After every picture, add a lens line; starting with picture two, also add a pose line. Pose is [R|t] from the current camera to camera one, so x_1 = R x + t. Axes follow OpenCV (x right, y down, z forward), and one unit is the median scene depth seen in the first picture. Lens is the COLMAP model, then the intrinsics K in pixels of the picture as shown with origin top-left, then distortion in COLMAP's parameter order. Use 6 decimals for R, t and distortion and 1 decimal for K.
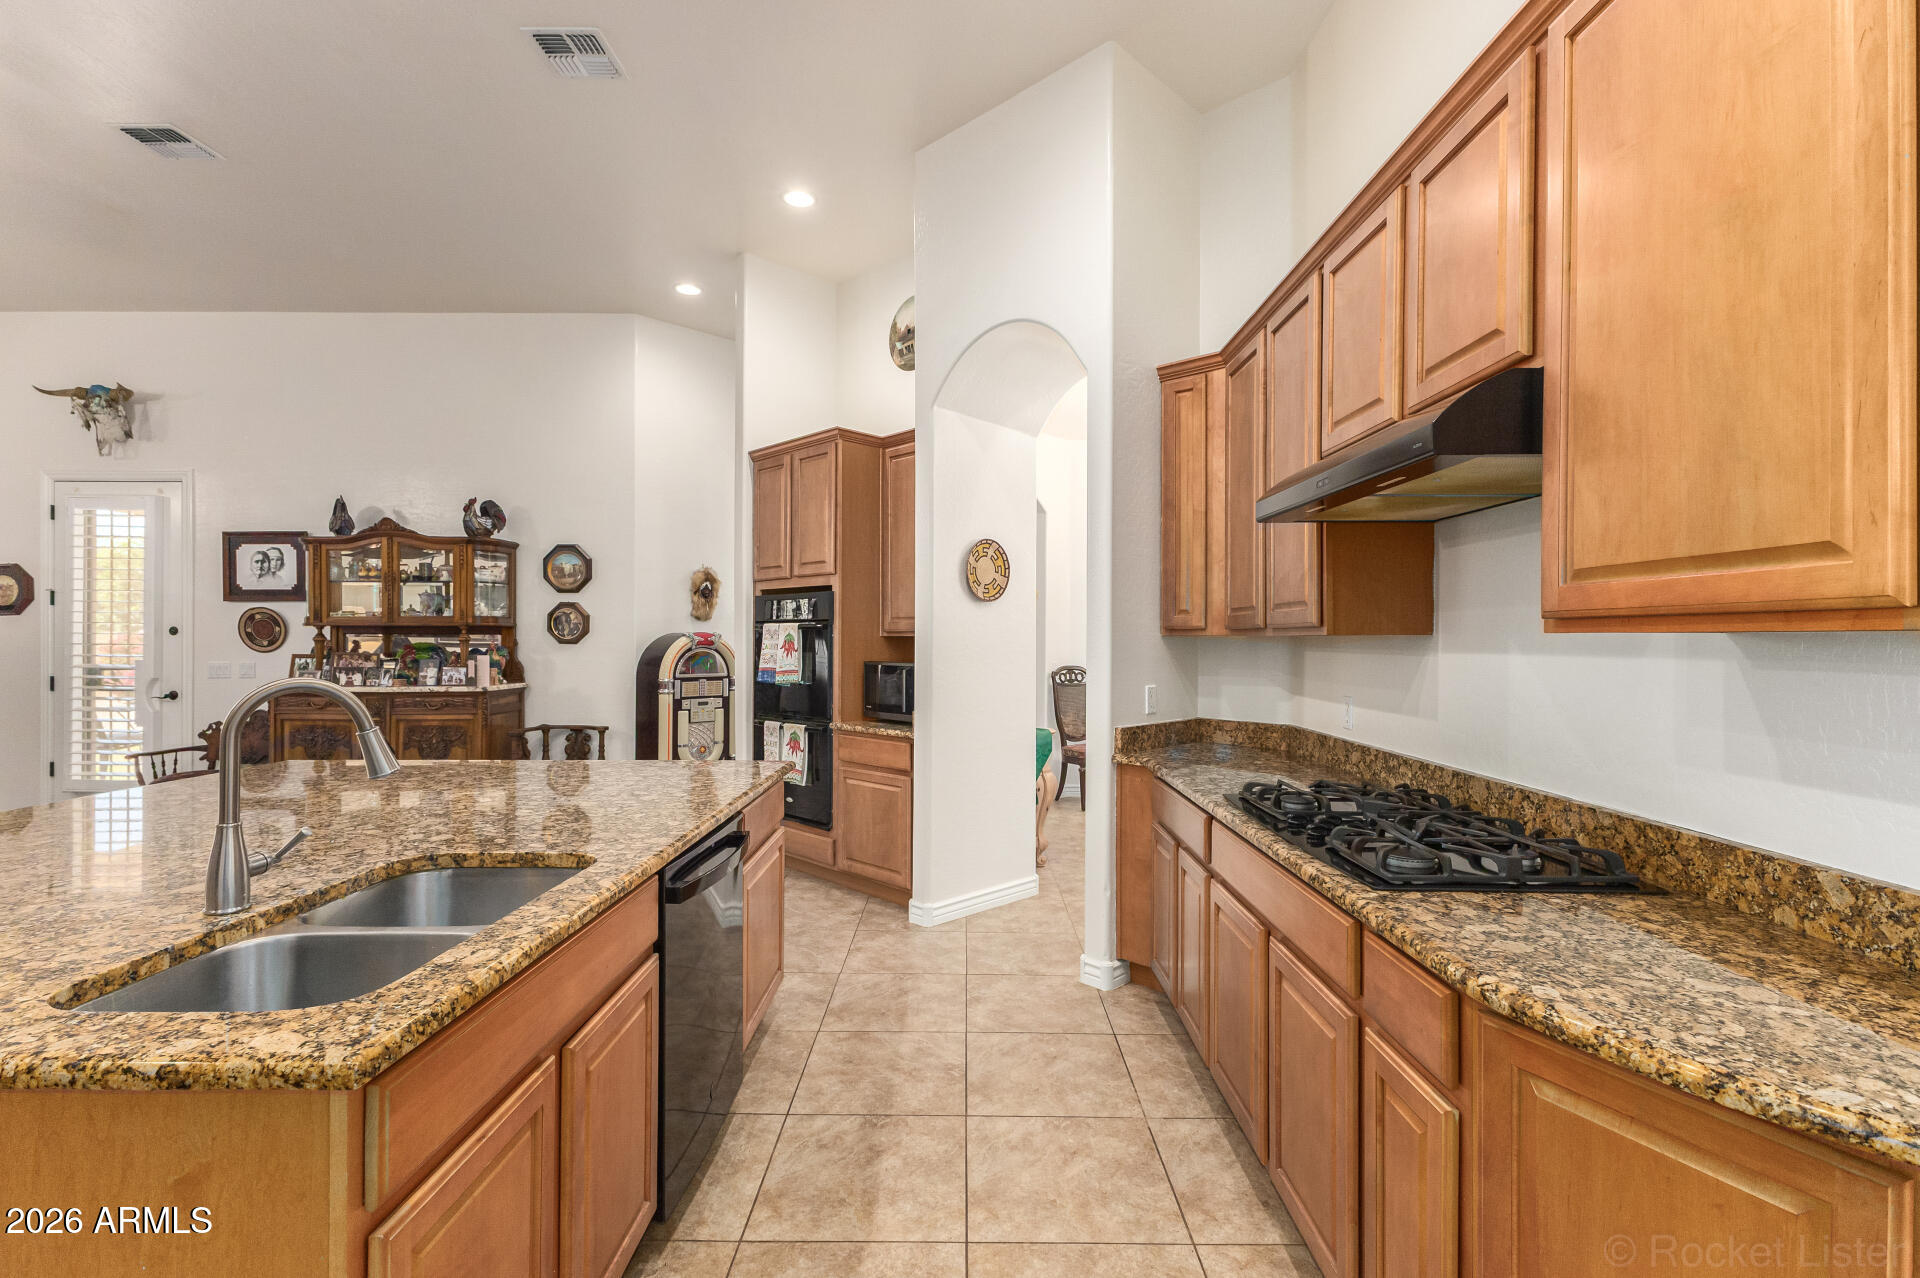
lens RADIAL K [[860.7, 0, 960.0], [0, 860.7, 639.0], [0, 0, 1]] dist [0.014856, -0.006196]
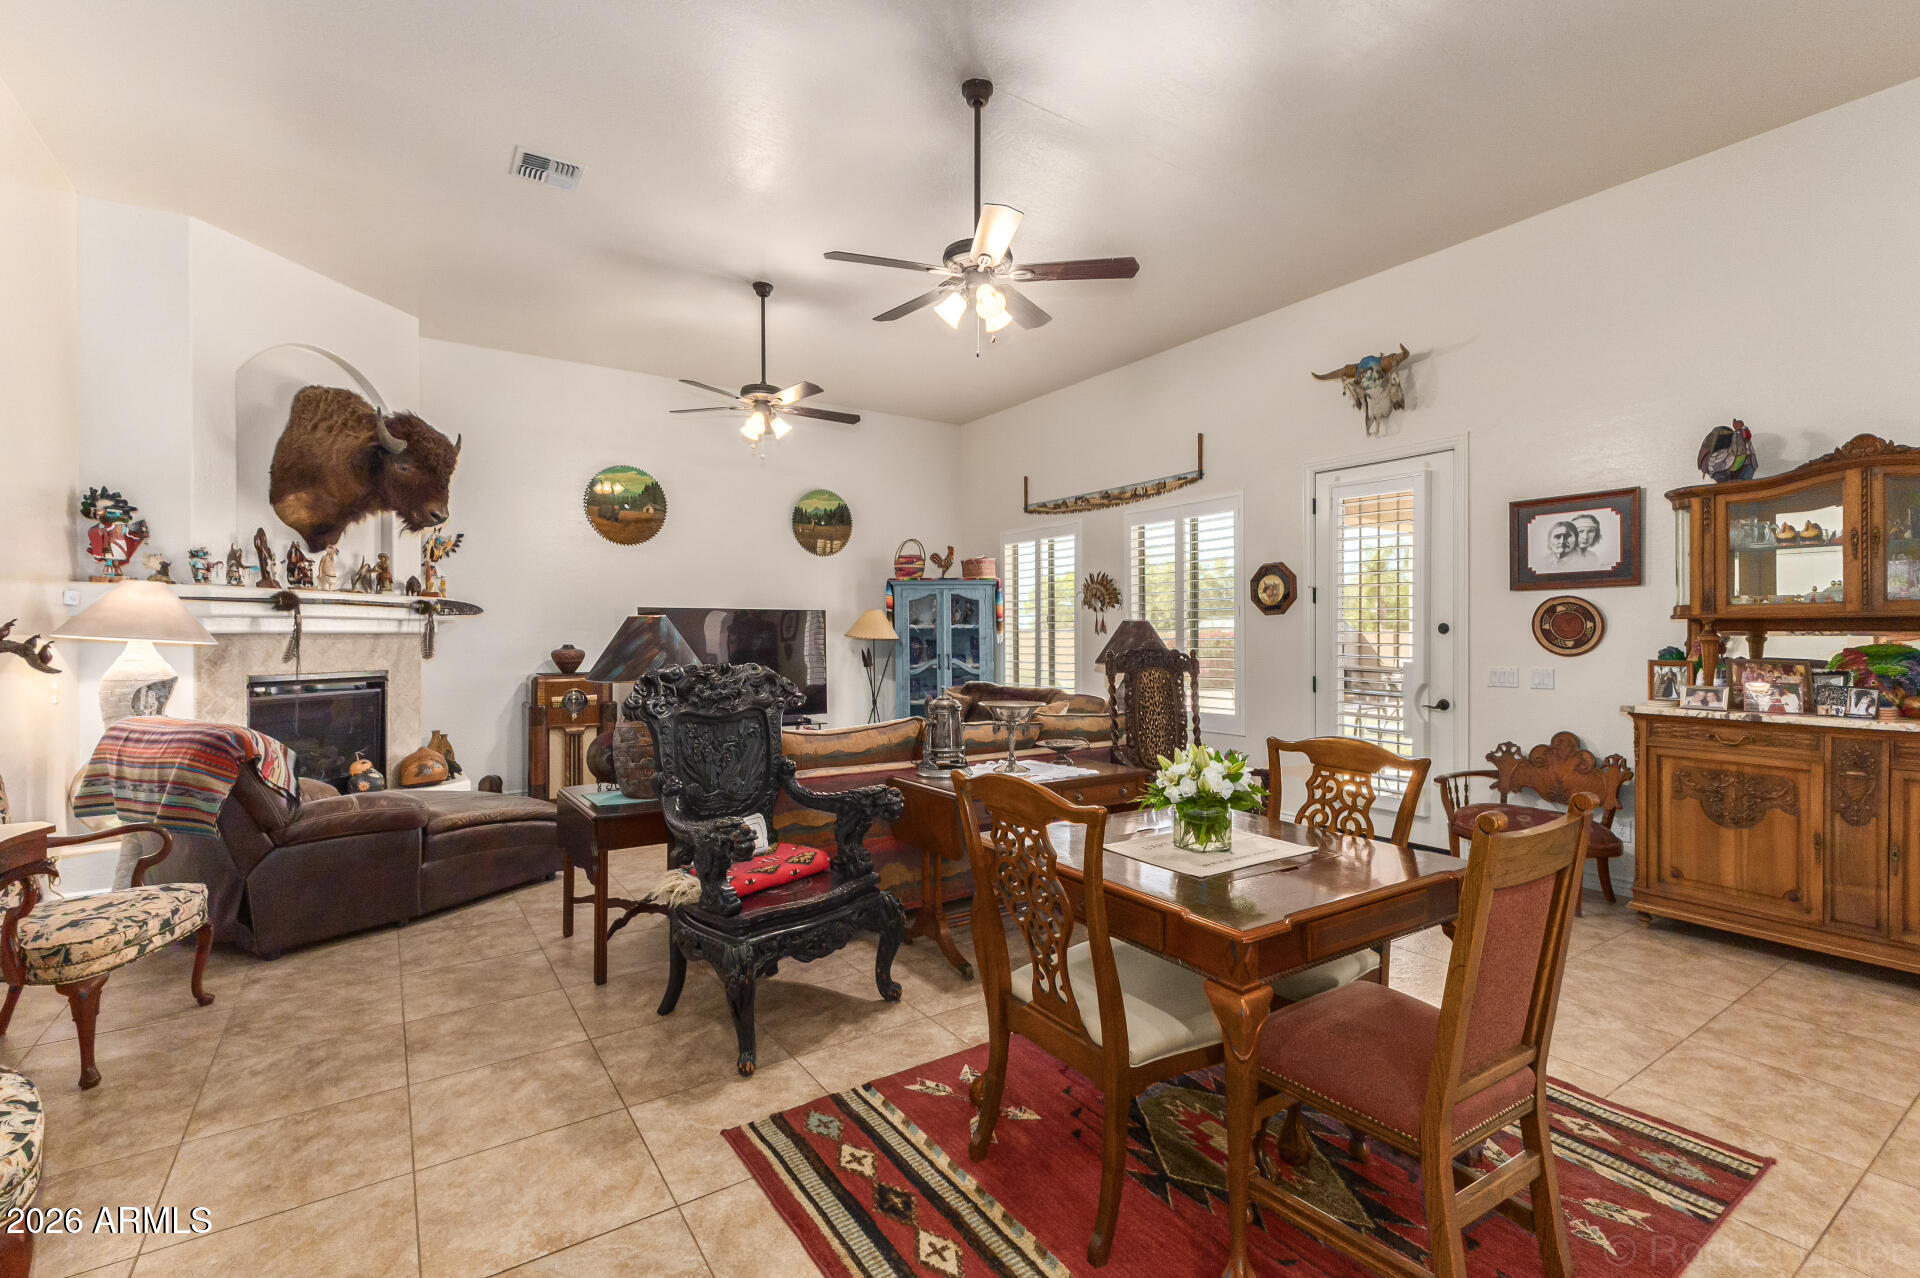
lens RADIAL K [[860.7, 0, 960.0], [0, 860.7, 639.0], [0, 0, 1]] dist [0.014856, -0.006196]
pose [[0.567668, 0.001201, -0.823256, -0.486687], [0.002749, 0.999991, 0.003355, -0.003249], [0.823253, -0.004168, 0.567660, 0.136577]]
